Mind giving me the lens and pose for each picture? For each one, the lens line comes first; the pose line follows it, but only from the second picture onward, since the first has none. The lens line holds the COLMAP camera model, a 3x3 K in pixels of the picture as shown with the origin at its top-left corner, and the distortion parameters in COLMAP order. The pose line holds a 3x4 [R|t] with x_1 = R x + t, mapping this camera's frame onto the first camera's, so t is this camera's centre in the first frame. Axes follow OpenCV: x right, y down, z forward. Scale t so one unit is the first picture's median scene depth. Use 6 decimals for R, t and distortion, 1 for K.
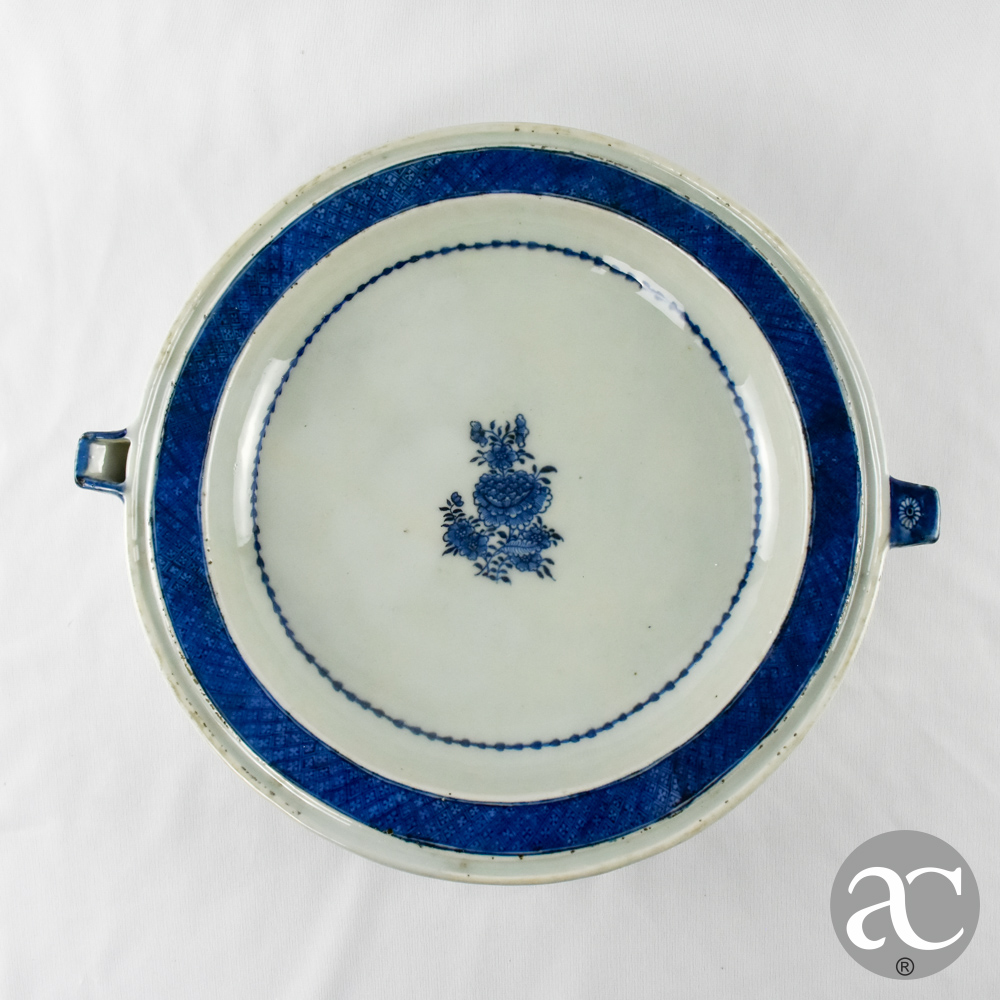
lens RADIAL K [[1292.0, 0, 506.4], [0, 1292.0, 447.0], [0, 0, 1]] dist [-0.020114, -0.017707]
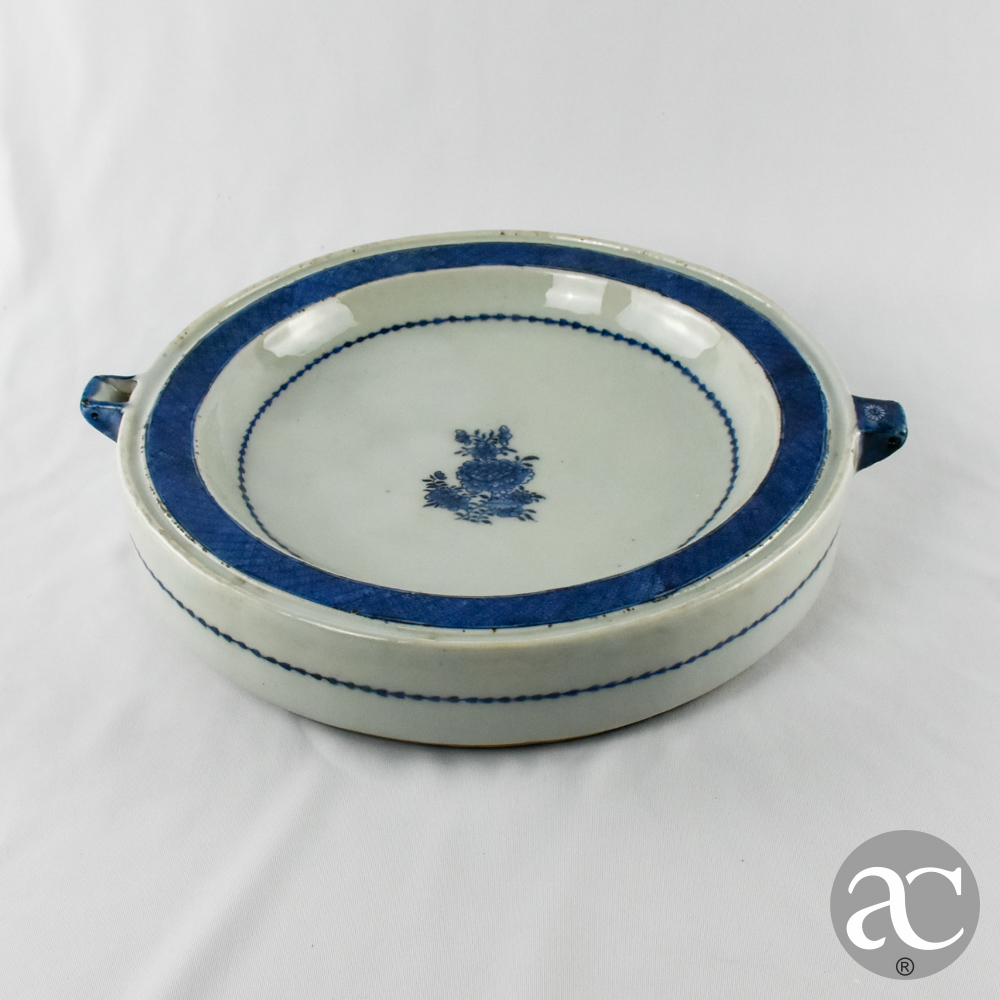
lens RADIAL K [[1770.6, 0, 500.0], [0, 1770.6, 500.0], [0, 0, 1]] dist [-0.048262, -0.026035]
pose [[0.999698, -0.005615, -0.023904, 0.043226], [-0.012910, 0.707879, -0.706216, 1.071331], [0.020887, 0.706312, 0.707593, 0.034820]]
